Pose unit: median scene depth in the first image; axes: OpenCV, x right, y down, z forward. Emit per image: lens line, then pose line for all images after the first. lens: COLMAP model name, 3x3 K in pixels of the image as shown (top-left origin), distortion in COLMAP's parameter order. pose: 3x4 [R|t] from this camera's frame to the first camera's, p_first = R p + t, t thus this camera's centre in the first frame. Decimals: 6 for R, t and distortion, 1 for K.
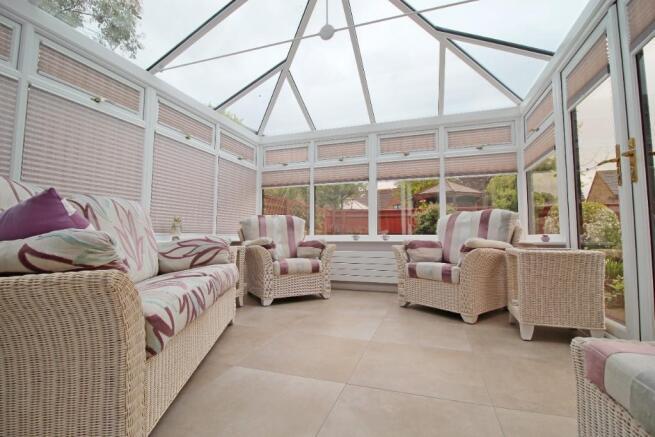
lens RADIAL K [[302.9, 0, 327.5], [0, 302.9, 218.5], [0, 0, 1]] dist [-0.000285, -0.011331]
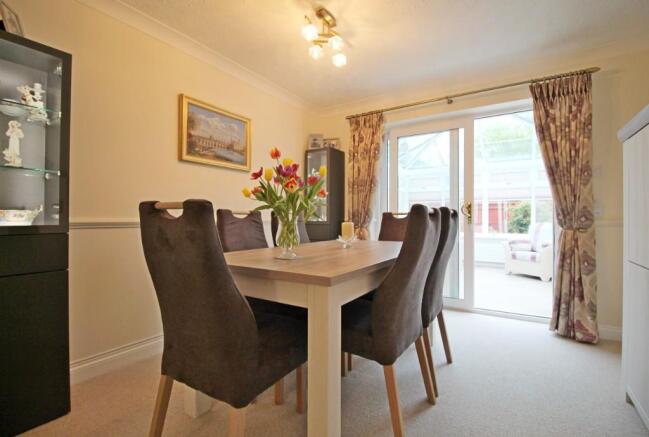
lens RADIAL K [[300.6, 0, 337.7], [0, 300.6, 218.5], [0, 0, 1]] dist [0.000718, 0.000228]
pose [[0.975859, -0.007438, -0.218275, -0.373825], [0.024577, 0.996812, 0.075909, -0.223221], [0.217014, -0.079441, 0.972931, -1.028460]]
